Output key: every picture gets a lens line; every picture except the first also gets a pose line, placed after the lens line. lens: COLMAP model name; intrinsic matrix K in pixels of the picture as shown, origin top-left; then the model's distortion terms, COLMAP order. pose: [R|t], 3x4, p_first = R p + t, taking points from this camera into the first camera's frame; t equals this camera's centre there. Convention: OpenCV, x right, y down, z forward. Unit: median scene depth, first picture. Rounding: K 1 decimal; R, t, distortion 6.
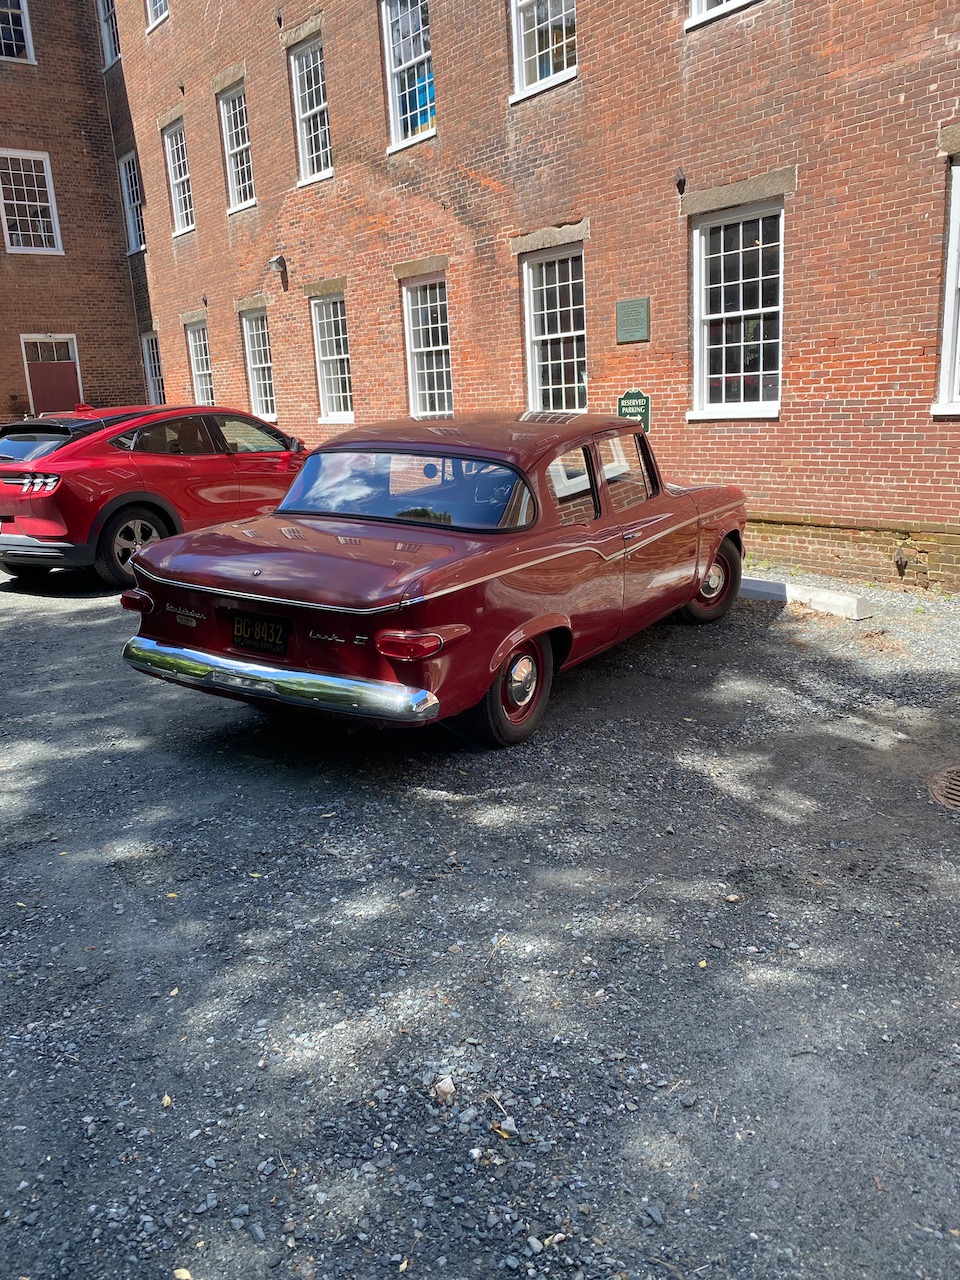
lens RADIAL K [[976.2, 0, 455.1], [0, 976.2, 639.5], [0, 0, 1]] dist [0.008049, -0.002686]
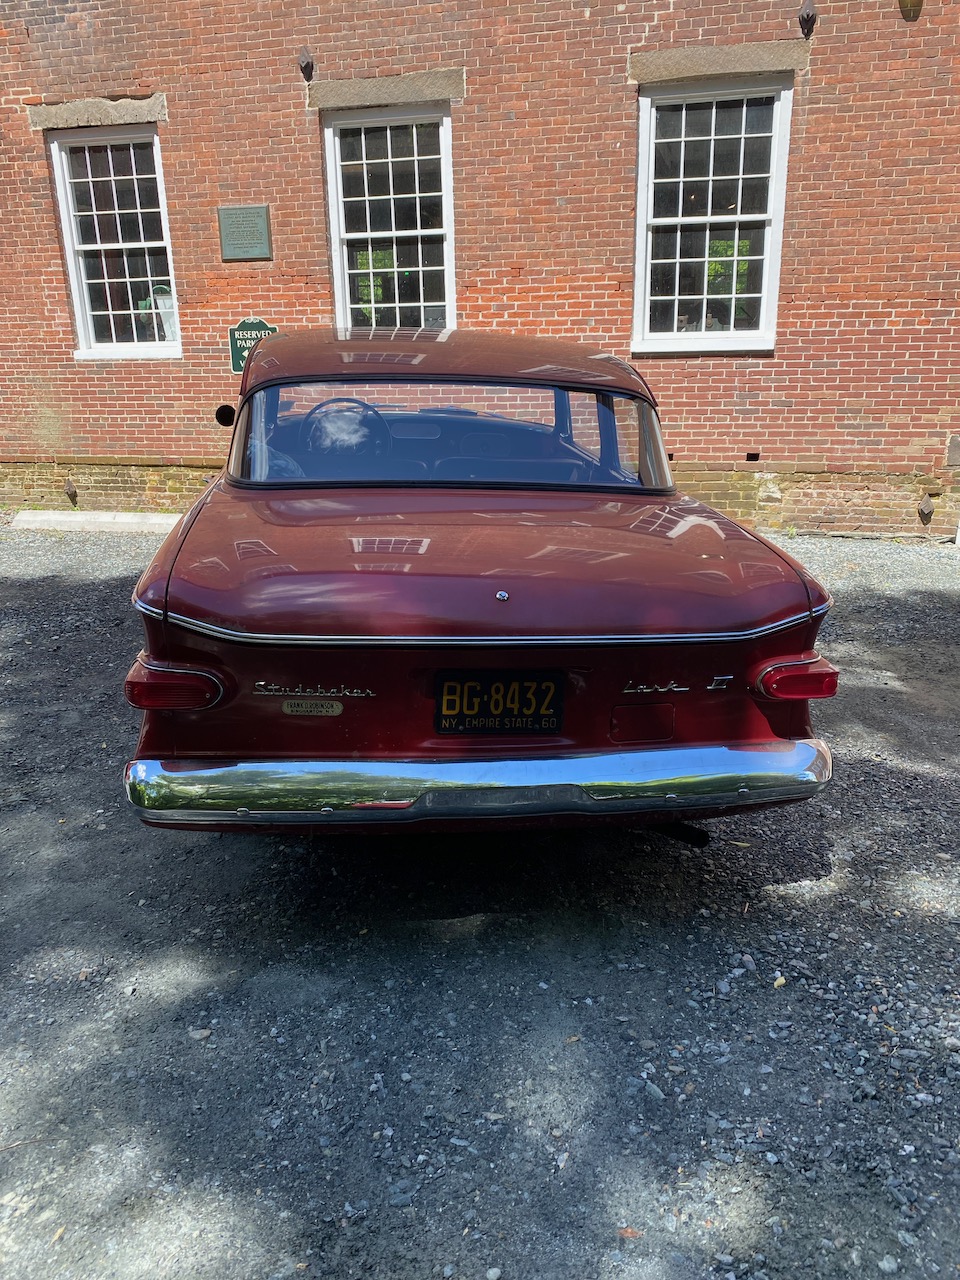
lens RADIAL K [[976.2, 0, 455.1], [0, 976.2, 639.5], [0, 0, 1]] dist [0.008049, -0.002686]
pose [[0.772463, -0.164967, 0.613260, -0.279716], [0.134320, 0.986266, 0.096116, -0.051896], [-0.620693, 0.008127, 0.784012, 0.288963]]
